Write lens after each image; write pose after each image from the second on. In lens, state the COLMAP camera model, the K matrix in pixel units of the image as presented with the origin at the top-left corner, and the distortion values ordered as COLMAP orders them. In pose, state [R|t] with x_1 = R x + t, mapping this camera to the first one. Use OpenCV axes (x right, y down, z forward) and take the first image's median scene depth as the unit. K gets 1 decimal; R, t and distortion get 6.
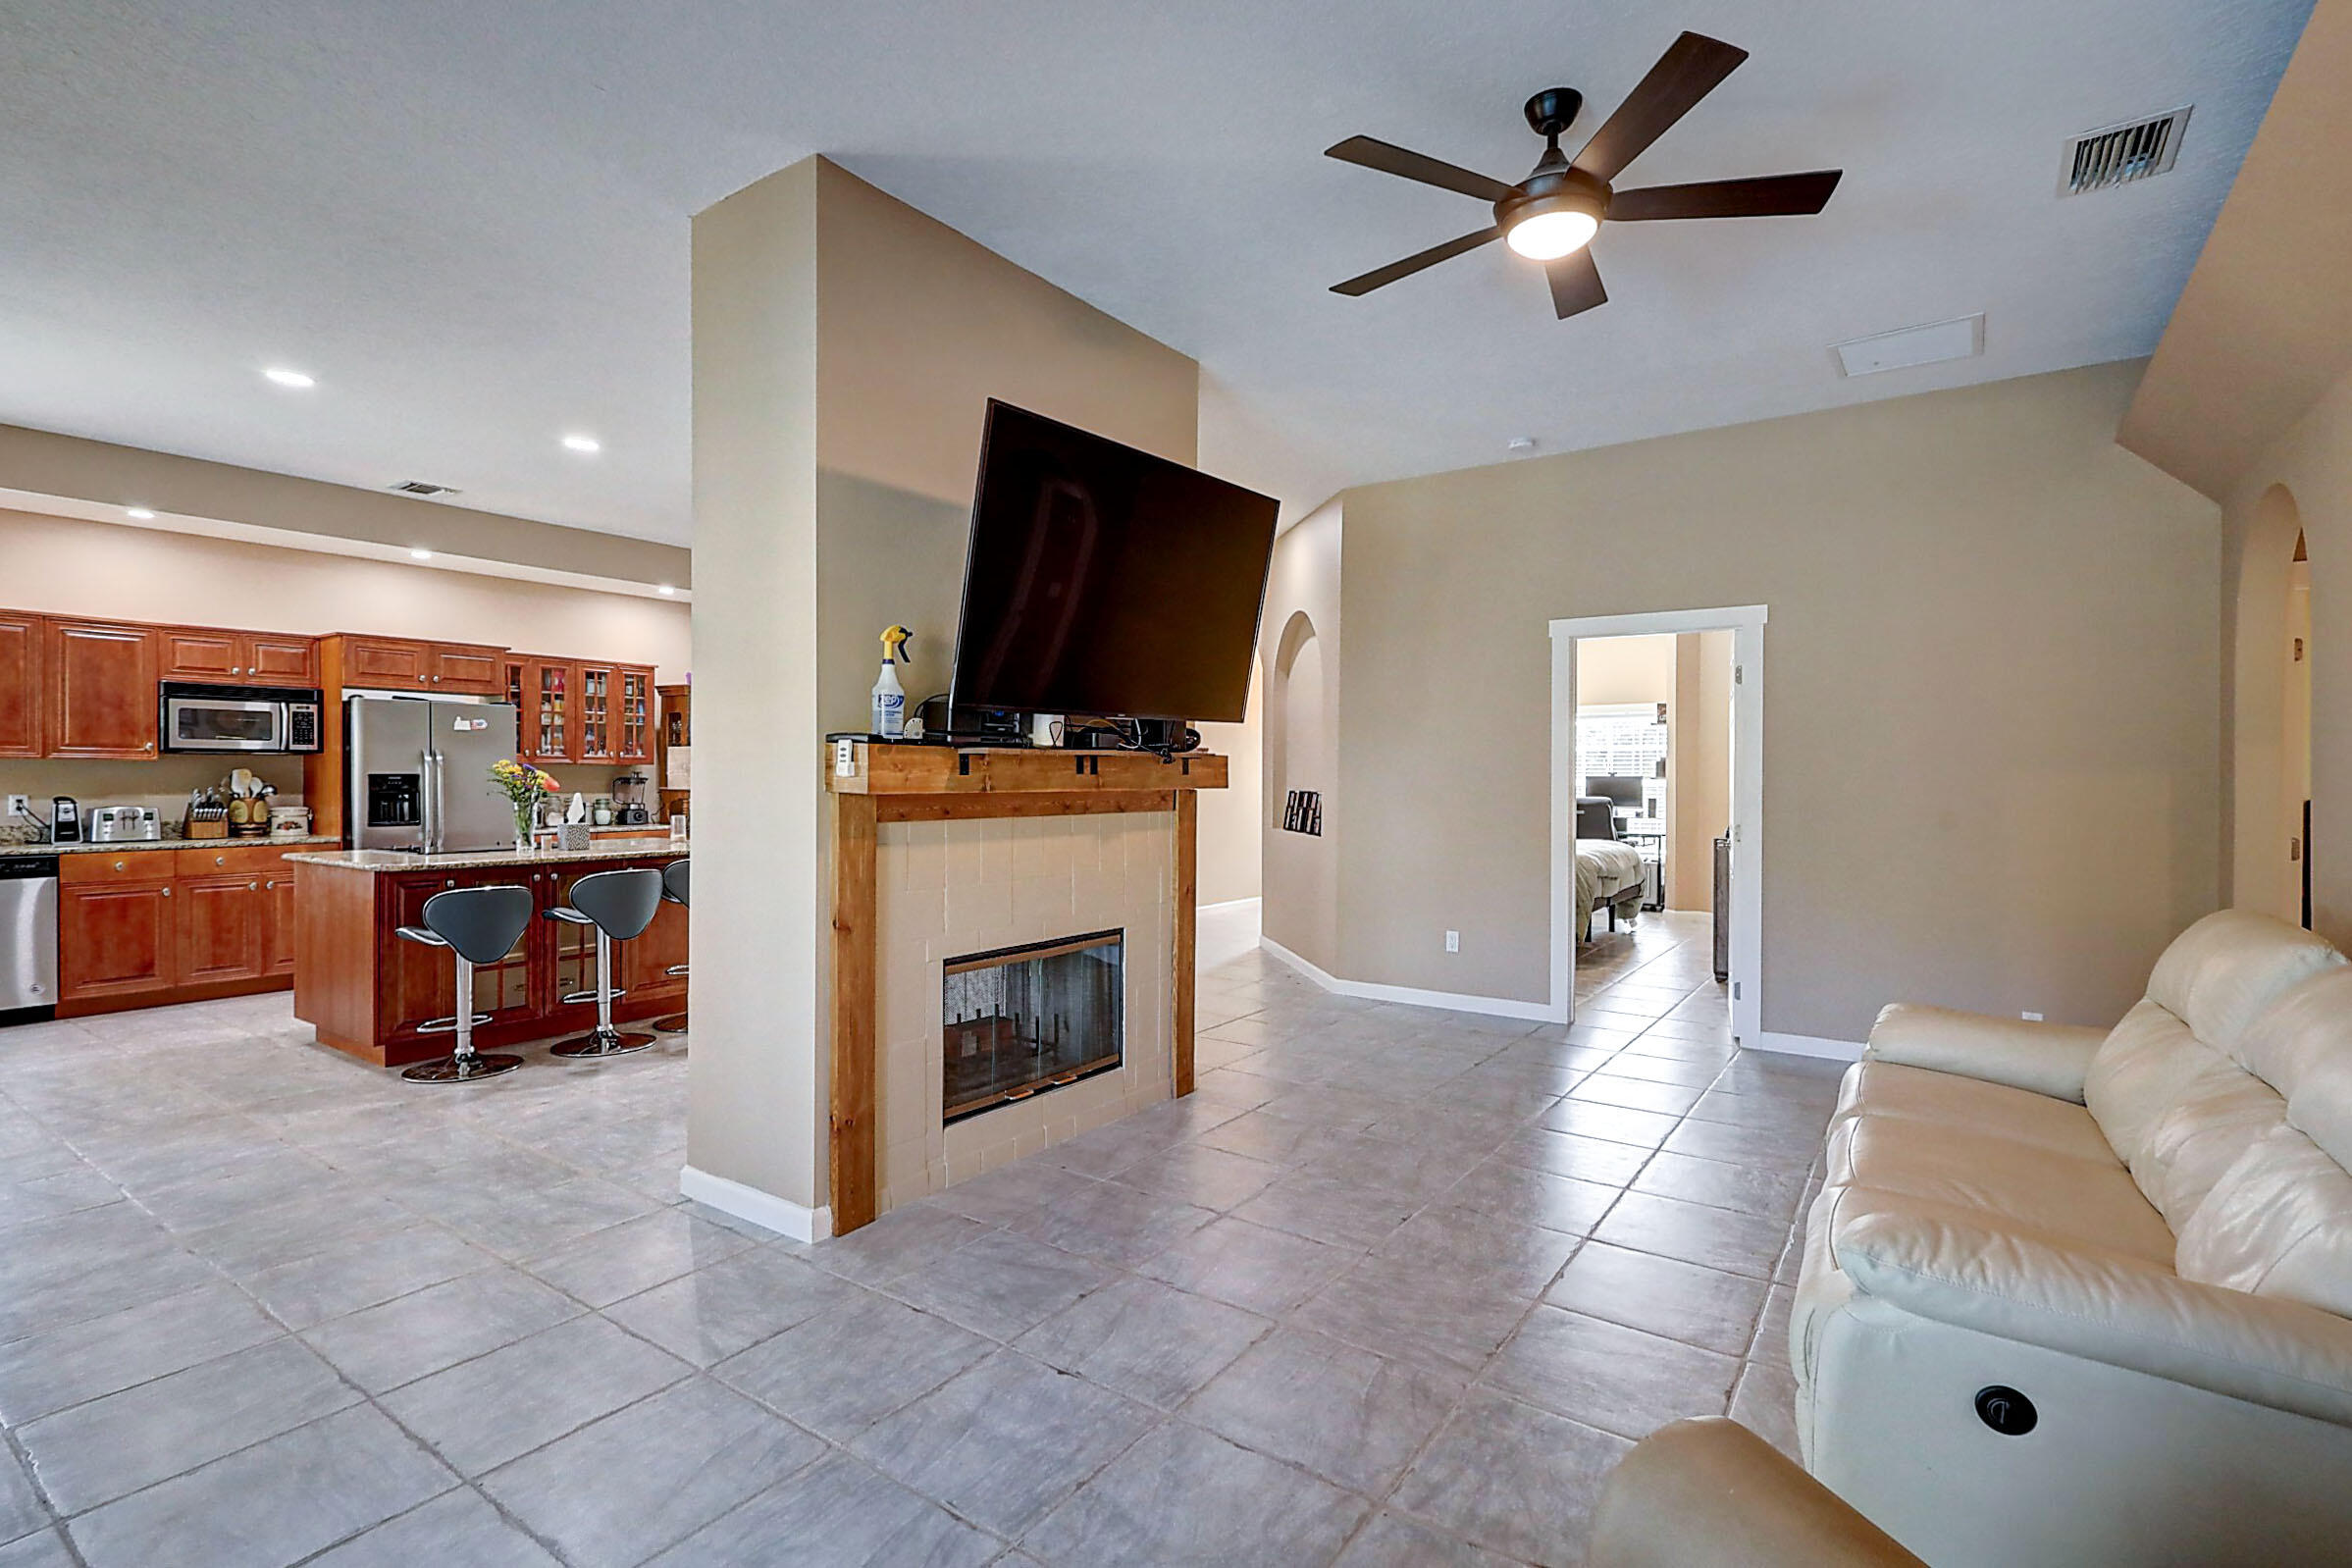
lens RADIAL K [[1096.2, 0, 1176.0], [0, 1096.2, 784.0], [0, 0, 1]] dist [0.000487, 0.000179]
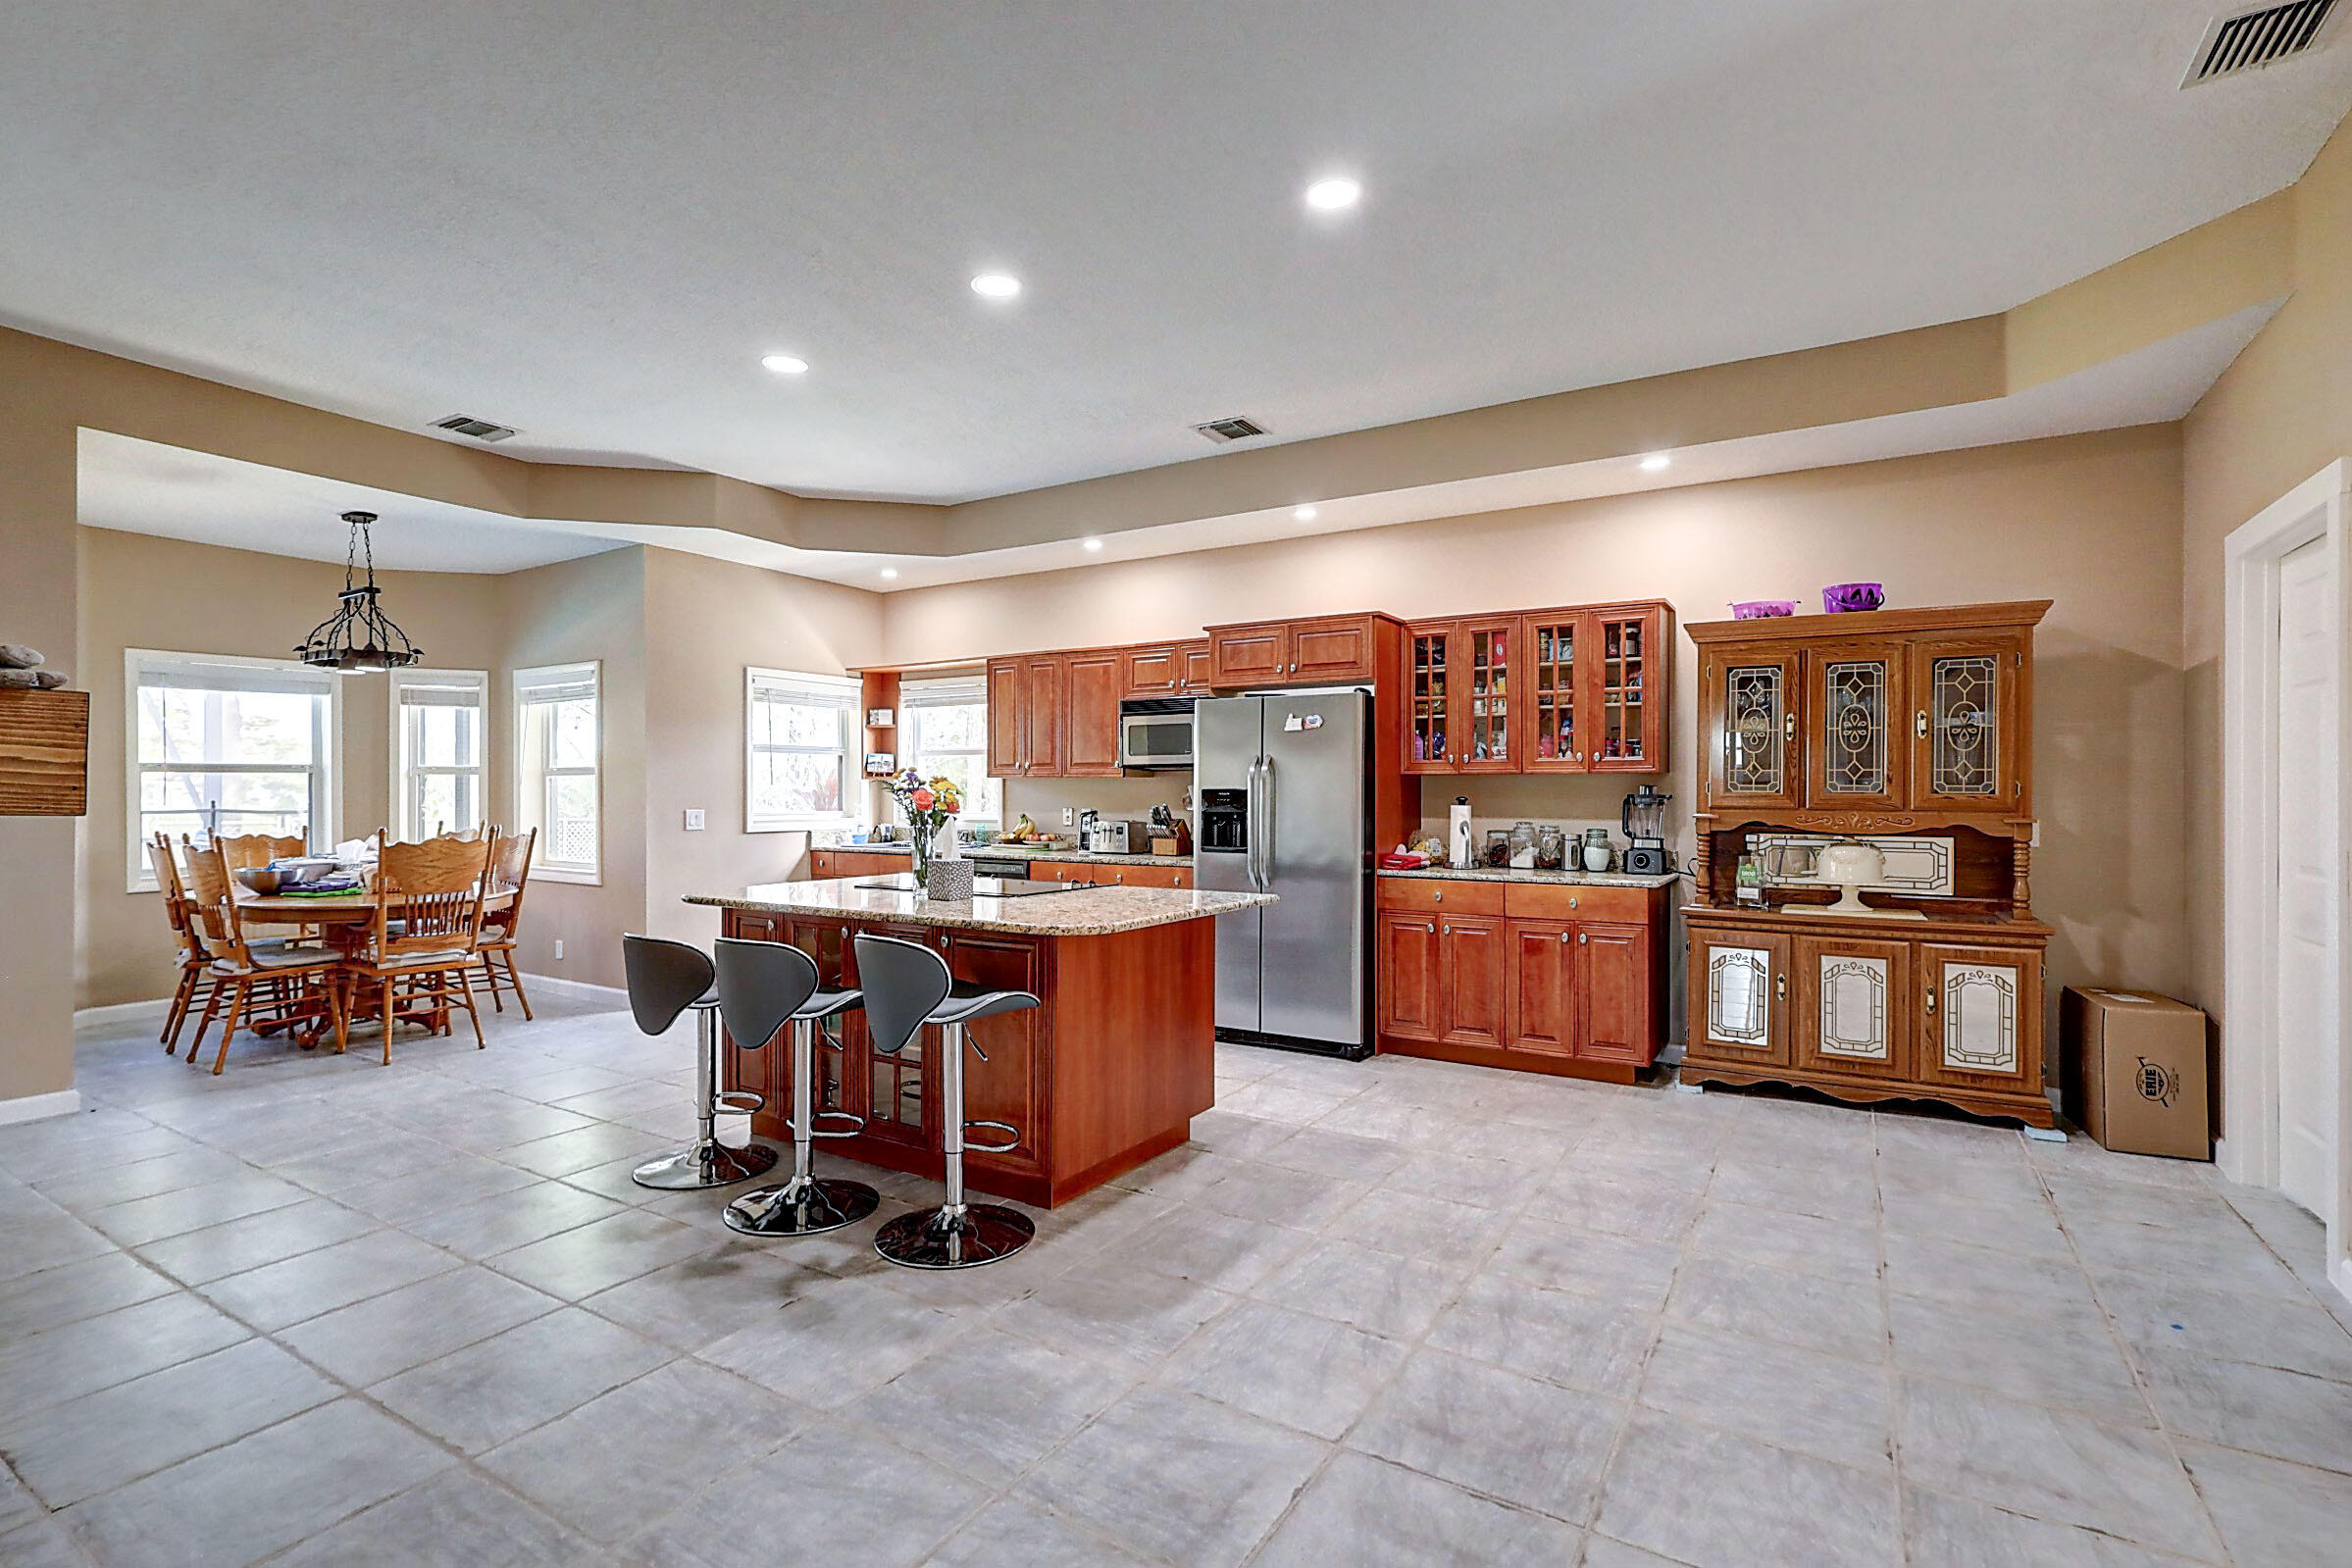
lens RADIAL K [[1098.0, 0, 1176.1], [0, 1098.0, 794.4], [0, 0, 1]] dist [-0.000780, 0.000282]
pose [[0.061317, -0.001563, -0.998117, 0.110471], [-0.009750, 0.999950, -0.002165, -0.003268], [0.998071, 0.009864, 0.061299, 0.963934]]
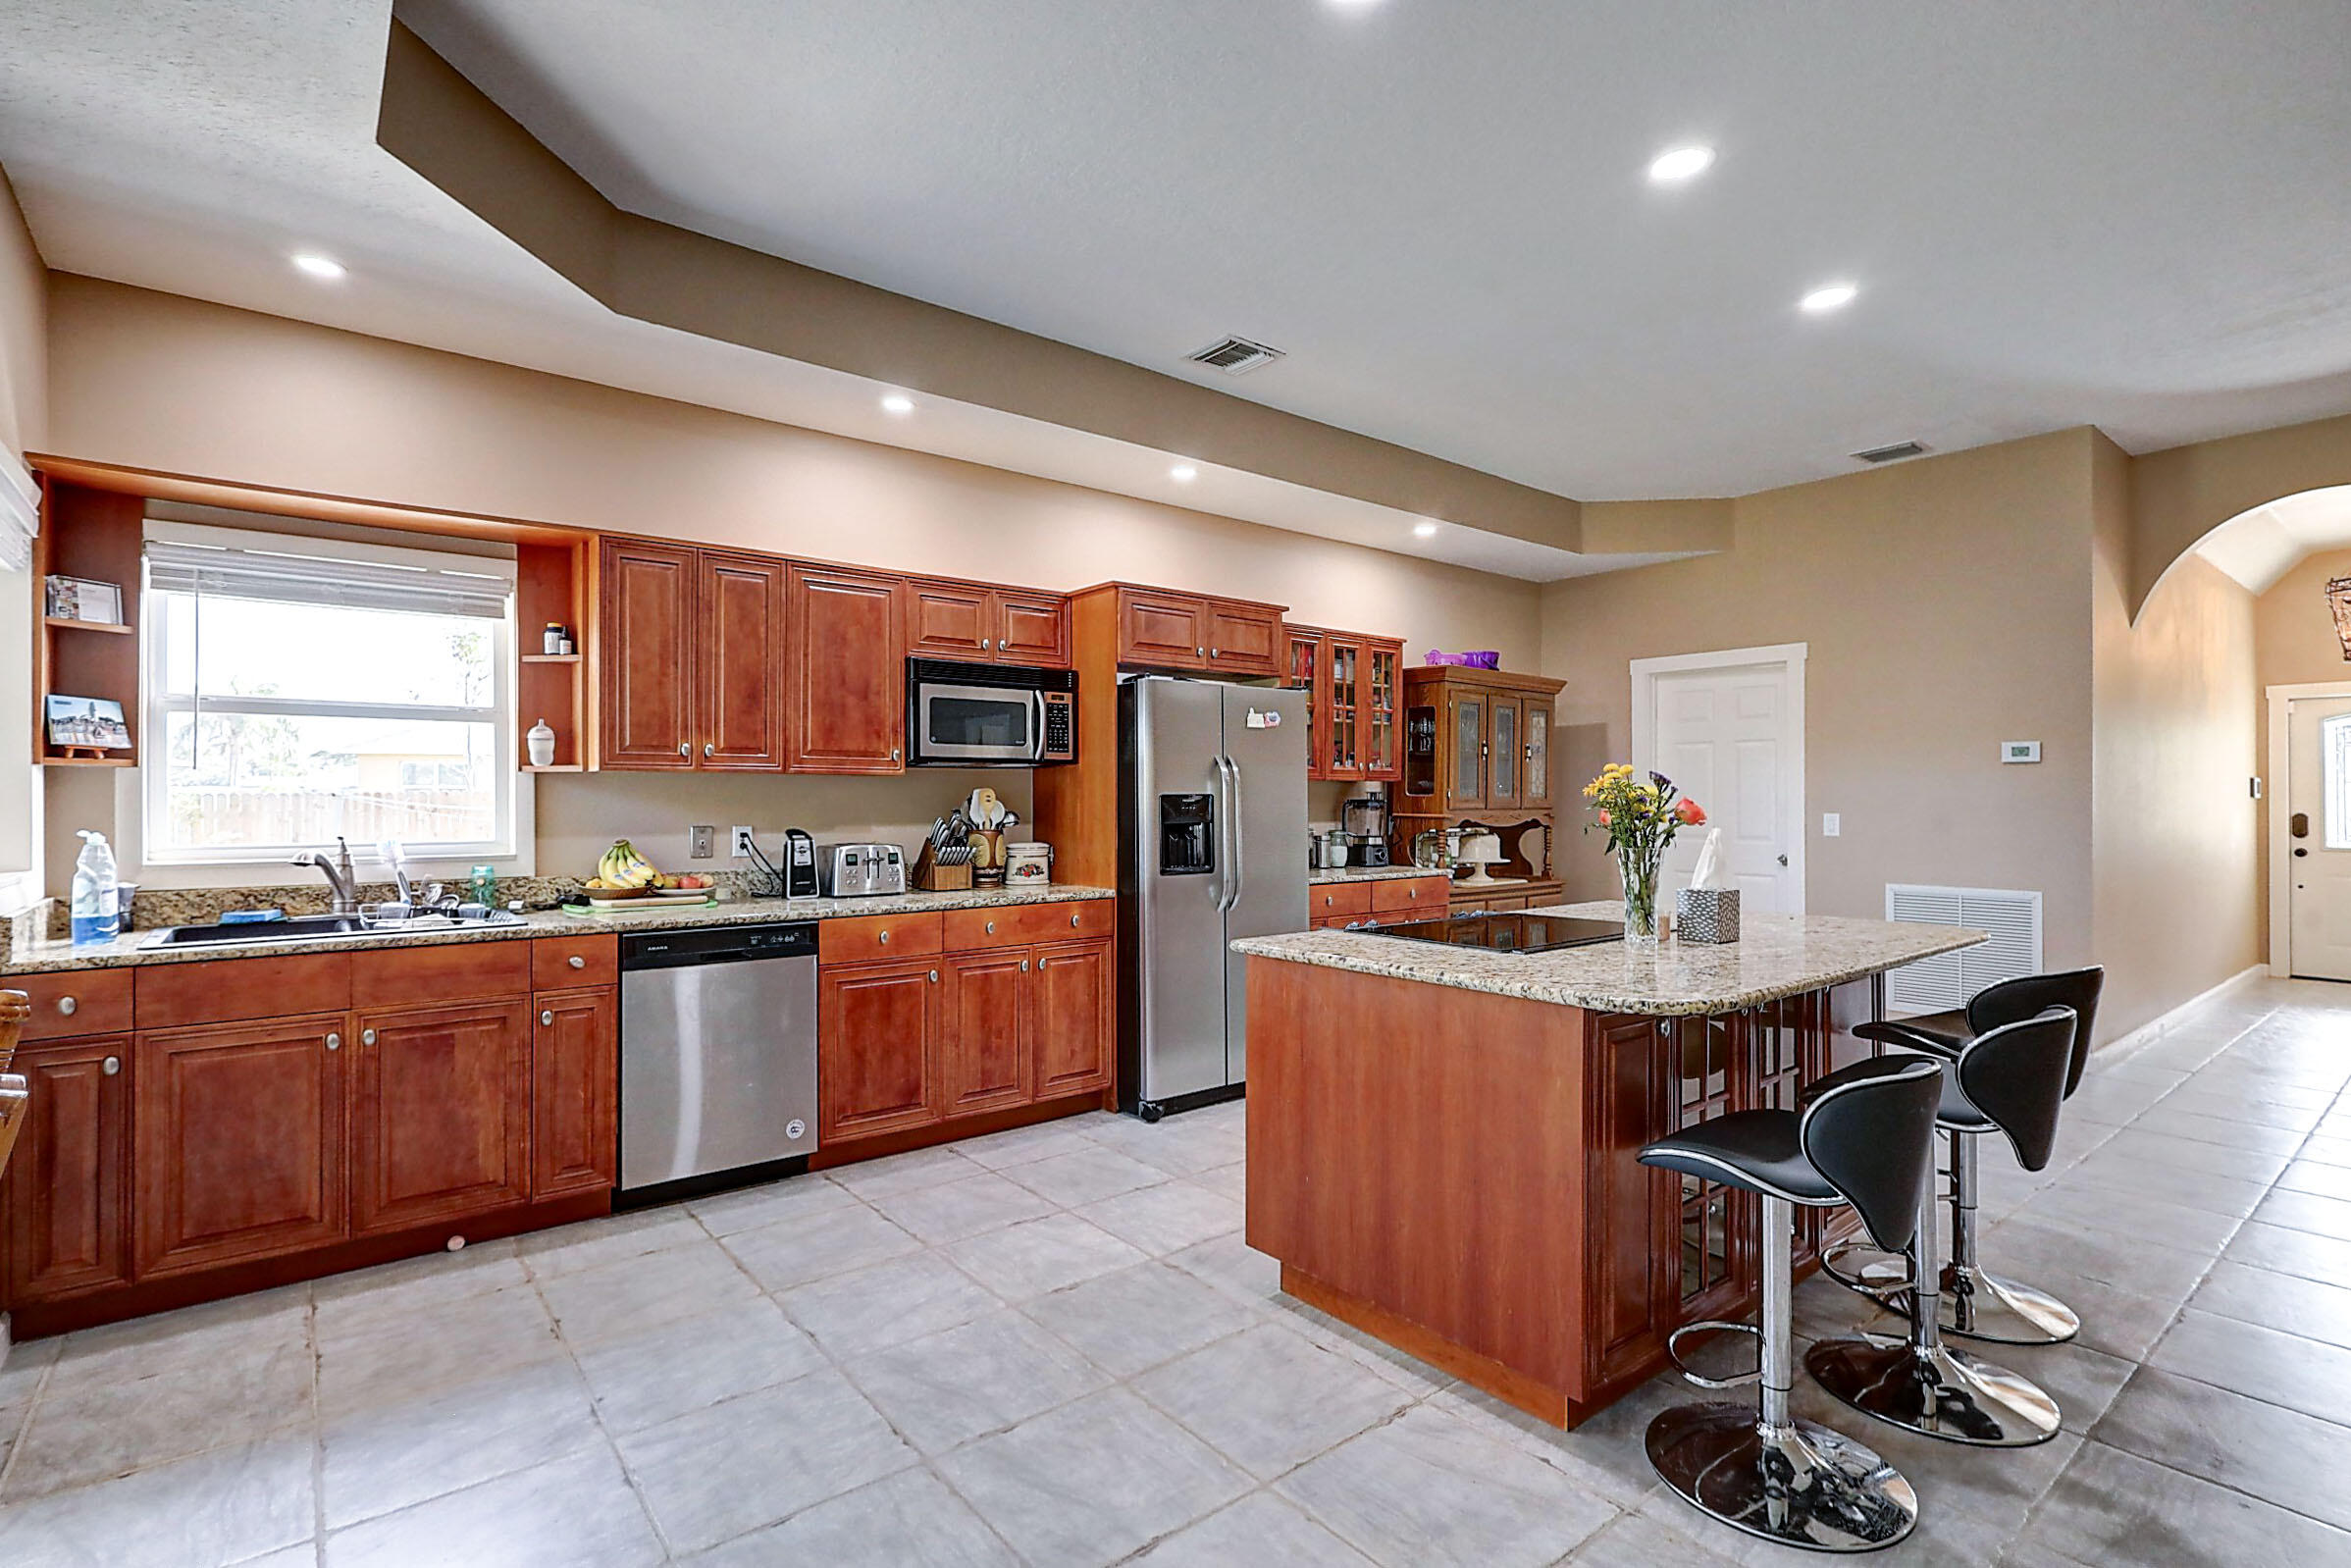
lens RADIAL K [[1097.7, 0, 1175.6], [0, 1097.7, 794.4], [0, 0, 1]] dist [-0.000780, 0.000282]
pose [[0.960050, -0.003971, -0.279801, -0.565965], [0.000684, 0.999930, -0.011845, -0.001587], [0.279829, 0.011180, 0.959985, 0.389294]]
